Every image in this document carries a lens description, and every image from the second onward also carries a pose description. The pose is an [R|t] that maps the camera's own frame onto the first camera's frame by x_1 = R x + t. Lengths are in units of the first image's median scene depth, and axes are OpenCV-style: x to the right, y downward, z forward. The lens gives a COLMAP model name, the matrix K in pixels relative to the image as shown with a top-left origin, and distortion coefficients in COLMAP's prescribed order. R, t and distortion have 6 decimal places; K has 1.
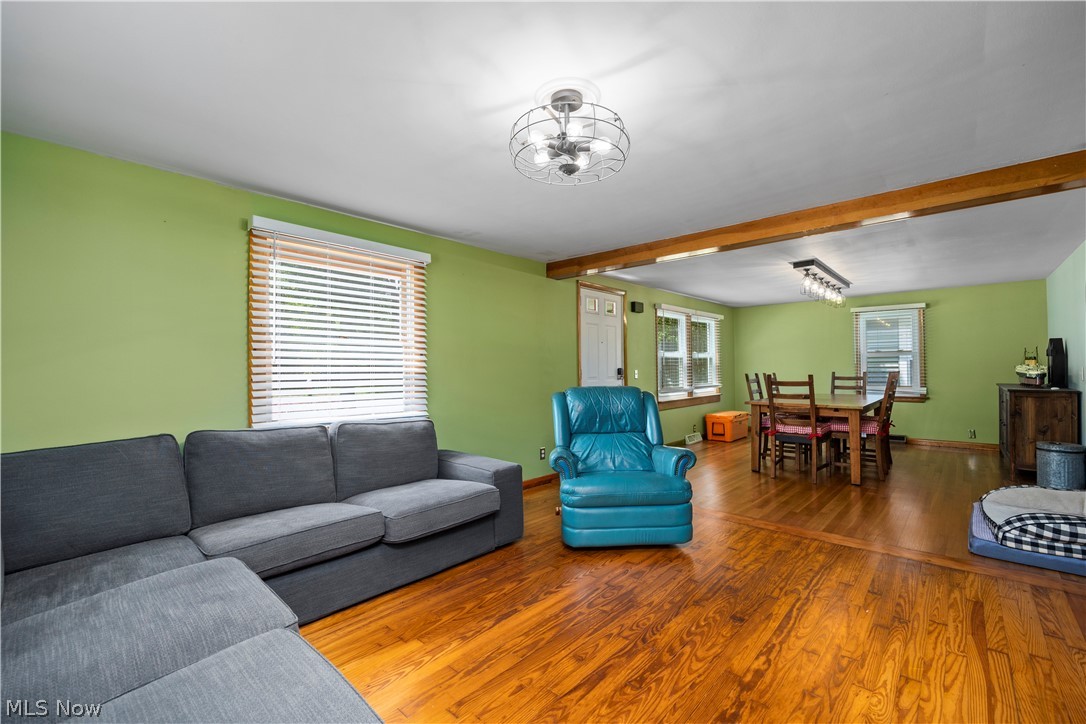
lens RADIAL K [[455.9, 0, 543.0], [0, 455.9, 362.0], [0, 0, 1]] dist [-0.017654, -0.000068]
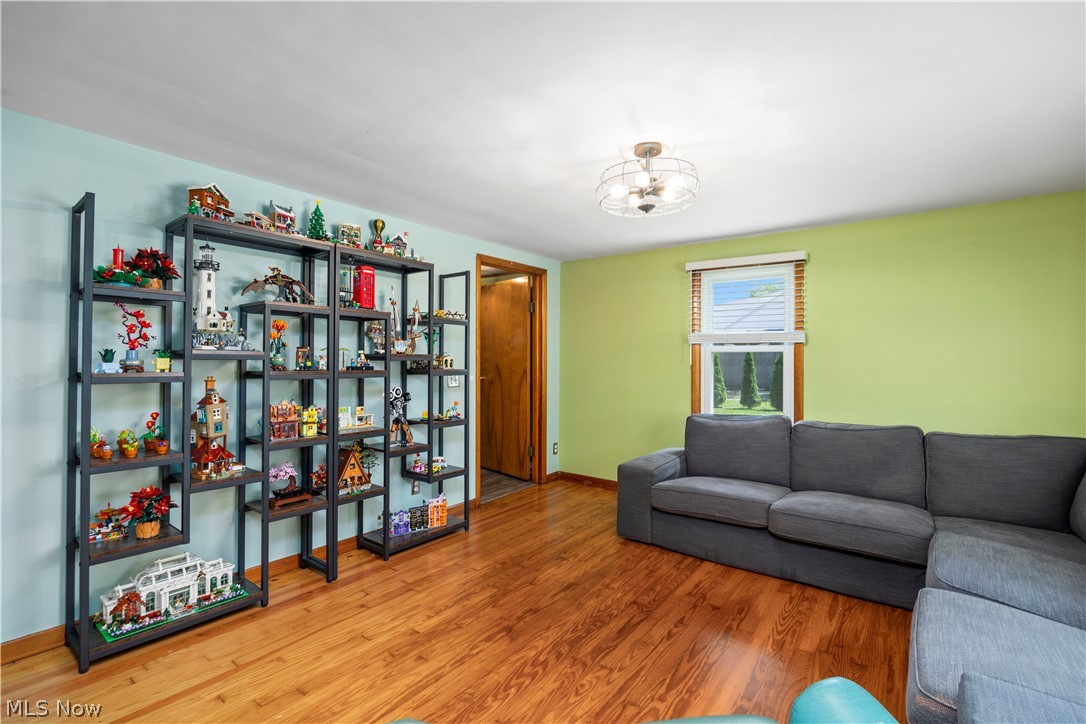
lens RADIAL K [[484.1, 0, 546.4], [0, 484.1, 358.1], [0, 0, 1]] dist [-0.023582, -0.000146]
pose [[-0.995170, 0.002429, -0.098139, 0.390333], [0.003766, 0.999903, -0.013438, -0.018623], [0.098097, -0.013743, -0.995082, 1.954982]]
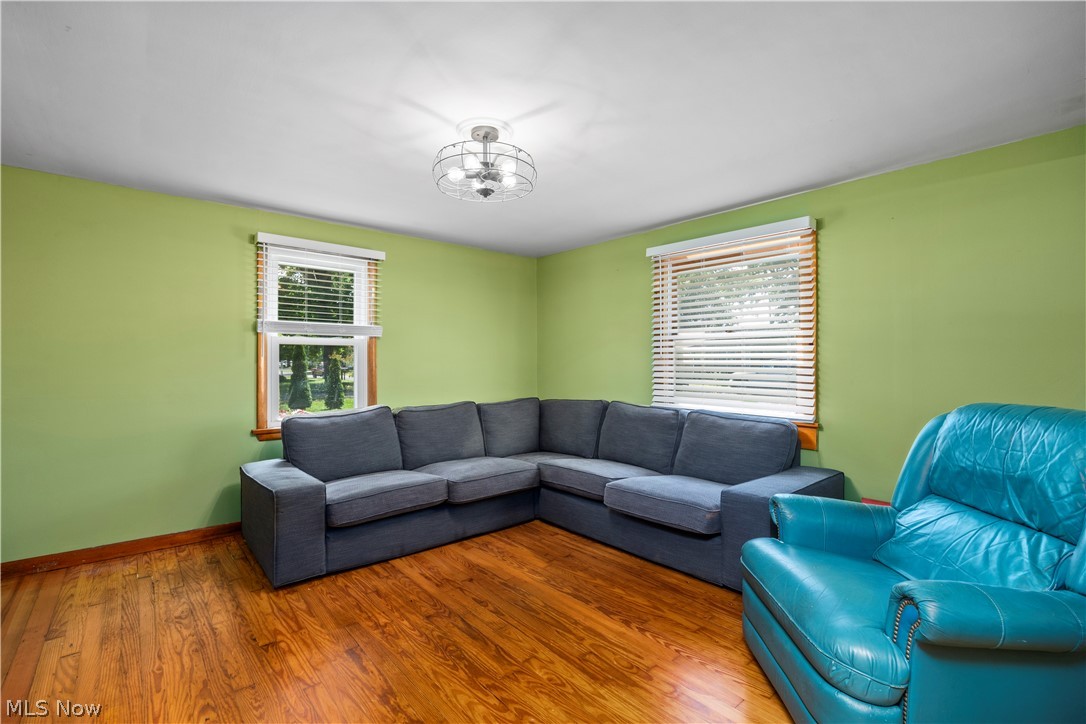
lens RADIAL K [[484.1, 0, 546.4], [0, 484.1, 358.1], [0, 0, 1]] dist [-0.023582, -0.000146]
pose [[-0.106611, 0.001293, -0.994300, 1.120863], [0.016465, 0.999864, -0.000465, 0.000768], [0.994164, -0.016421, -0.106618, 1.133559]]
